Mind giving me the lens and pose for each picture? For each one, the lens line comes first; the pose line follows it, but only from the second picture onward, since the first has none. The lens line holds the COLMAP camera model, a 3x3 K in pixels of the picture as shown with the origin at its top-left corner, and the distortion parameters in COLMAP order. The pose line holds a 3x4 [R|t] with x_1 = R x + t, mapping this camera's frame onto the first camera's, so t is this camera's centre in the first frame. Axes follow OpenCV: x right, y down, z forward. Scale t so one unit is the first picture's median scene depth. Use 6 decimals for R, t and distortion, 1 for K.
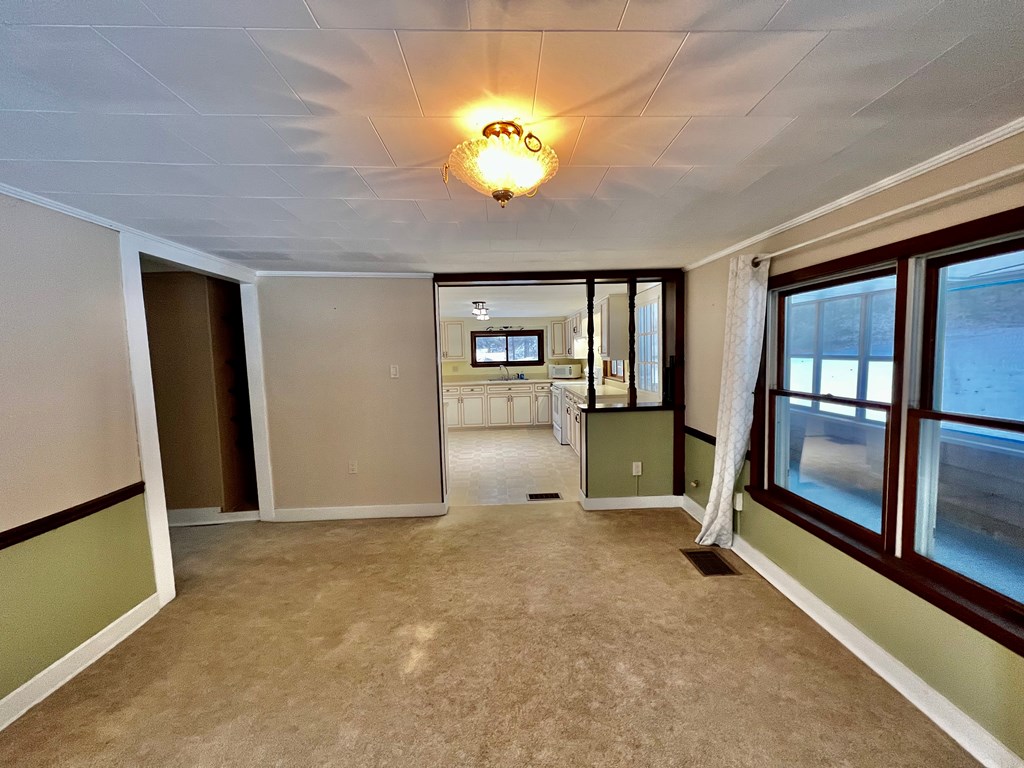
lens RADIAL K [[406.2, 0, 516.8], [0, 406.2, 383.0], [0, 0, 1]] dist [0.000743, 0.000066]
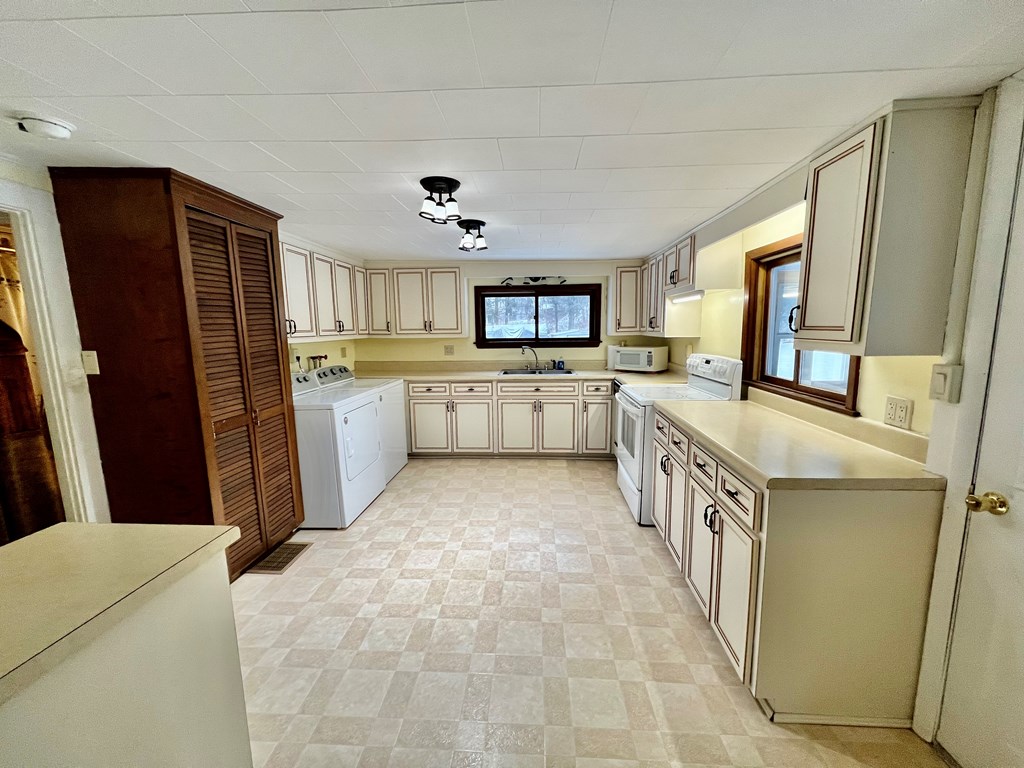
lens RADIAL K [[406.2, 0, 516.1], [0, 406.2, 384.5], [0, 0, 1]] dist [0.000743, 0.000066]
pose [[0.993856, 0.027613, -0.107178, 0.012671], [-0.019617, 0.996994, 0.074956, -0.032268], [0.108926, -0.072393, 0.991410, 0.427791]]
